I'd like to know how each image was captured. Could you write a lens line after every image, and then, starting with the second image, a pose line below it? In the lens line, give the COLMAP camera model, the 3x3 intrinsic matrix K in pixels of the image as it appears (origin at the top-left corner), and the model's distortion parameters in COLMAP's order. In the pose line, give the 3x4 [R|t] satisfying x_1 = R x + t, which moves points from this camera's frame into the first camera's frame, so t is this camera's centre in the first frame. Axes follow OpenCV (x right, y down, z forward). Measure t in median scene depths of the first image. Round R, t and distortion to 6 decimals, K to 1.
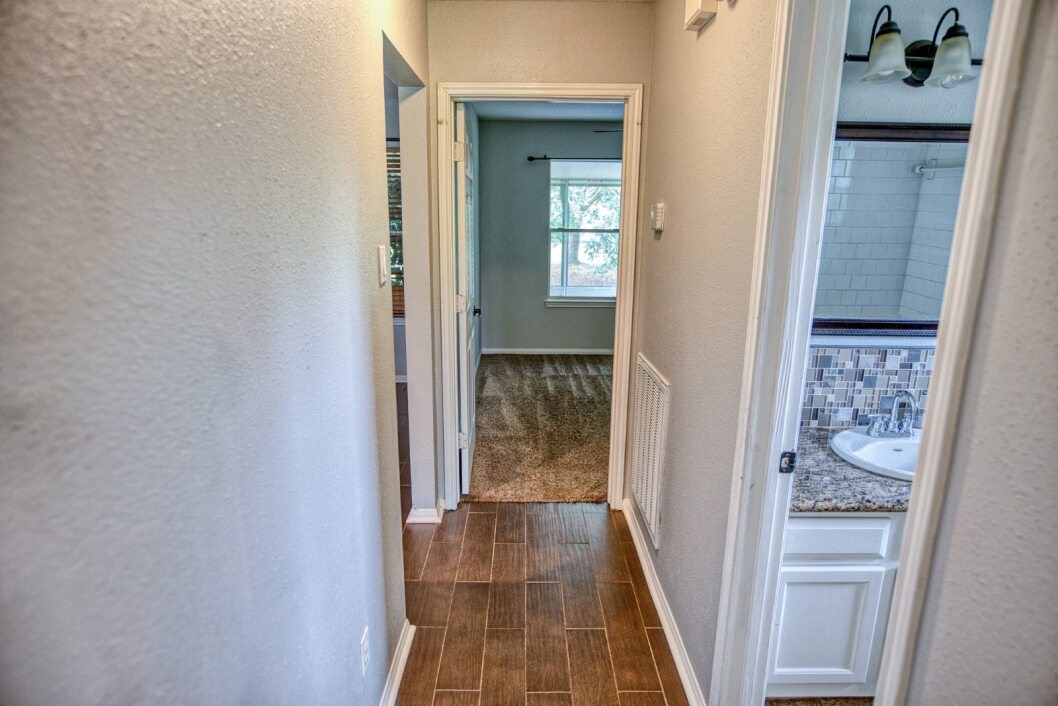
lens RADIAL K [[601.9, 0, 527.4], [0, 601.9, 351.5], [0, 0, 1]] dist [-0.030811, 0.020599]
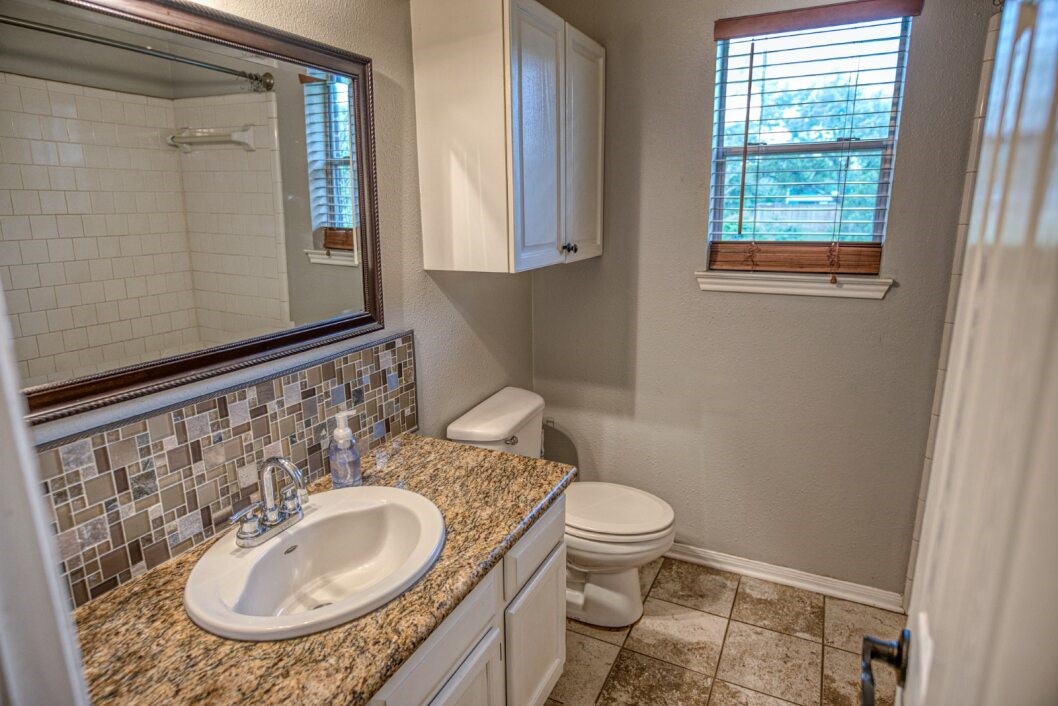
lens RADIAL K [[601.9, 0, 524.5], [0, 601.9, 351.8], [0, 0, 1]] dist [-0.030811, 0.020599]
pose [[0.459367, -0.224152, 0.859498, 0.234980], [0.219874, 0.966216, 0.134470, -0.059500], [-0.860603, 0.127210, 0.493133, 0.438697]]
